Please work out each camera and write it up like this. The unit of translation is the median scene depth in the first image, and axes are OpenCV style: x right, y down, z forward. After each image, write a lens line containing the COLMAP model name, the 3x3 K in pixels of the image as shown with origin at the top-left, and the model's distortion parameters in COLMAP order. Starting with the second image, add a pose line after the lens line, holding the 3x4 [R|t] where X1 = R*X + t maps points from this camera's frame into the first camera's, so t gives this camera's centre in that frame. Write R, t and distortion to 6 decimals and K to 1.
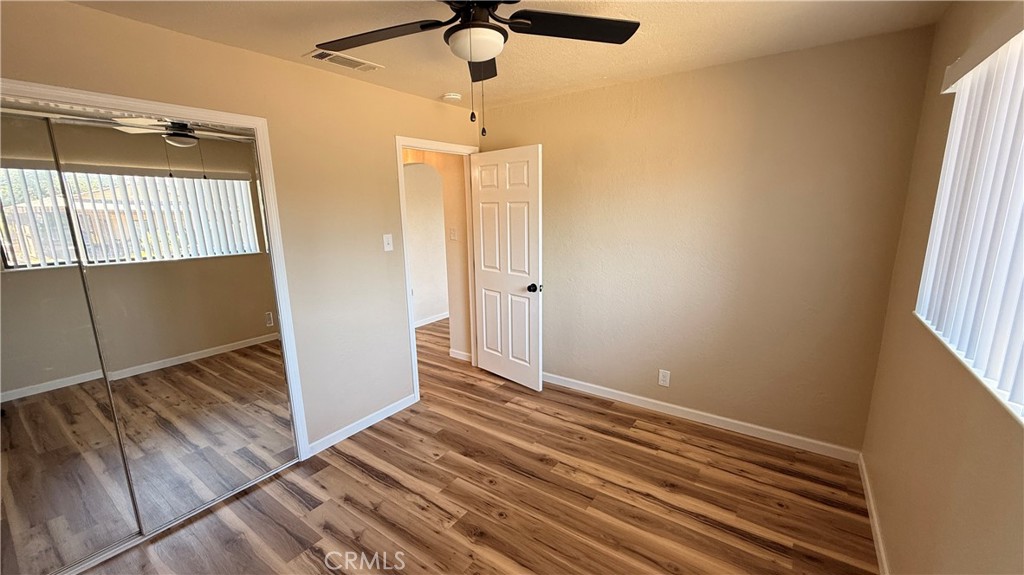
lens RADIAL K [[403.6, 0, 512.0], [0, 403.6, 287.5], [0, 0, 1]] dist [0.000198, 0.000046]
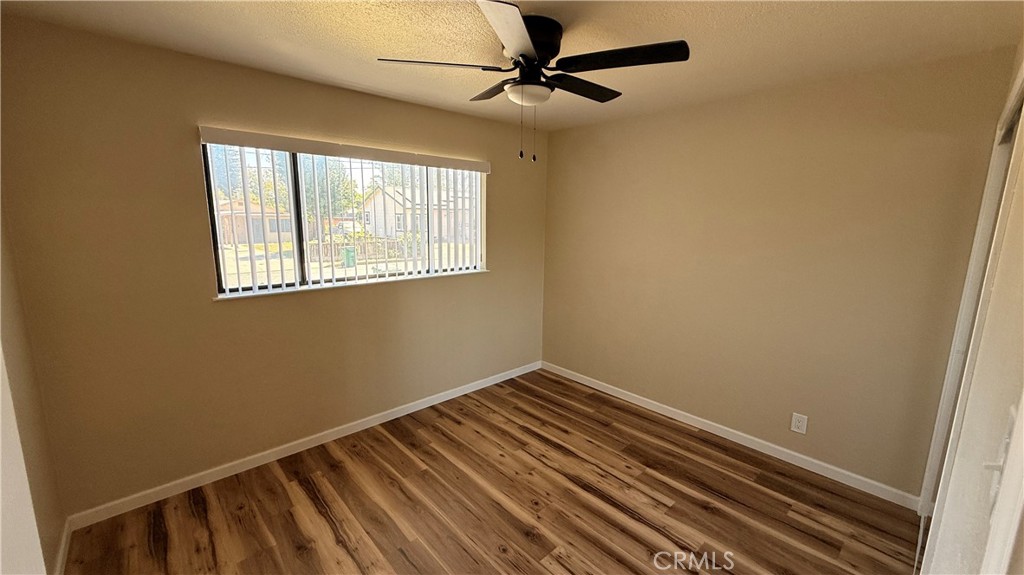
lens RADIAL K [[403.6, 0, 512.0], [0, 403.6, 287.5], [0, 0, 1]] dist [0.000198, 0.000046]
pose [[-0.978378, -0.028698, 0.204826, -0.218856], [0.046538, 0.934386, 0.353208, -0.333069], [-0.201523, 0.355103, -0.912847, 1.644324]]
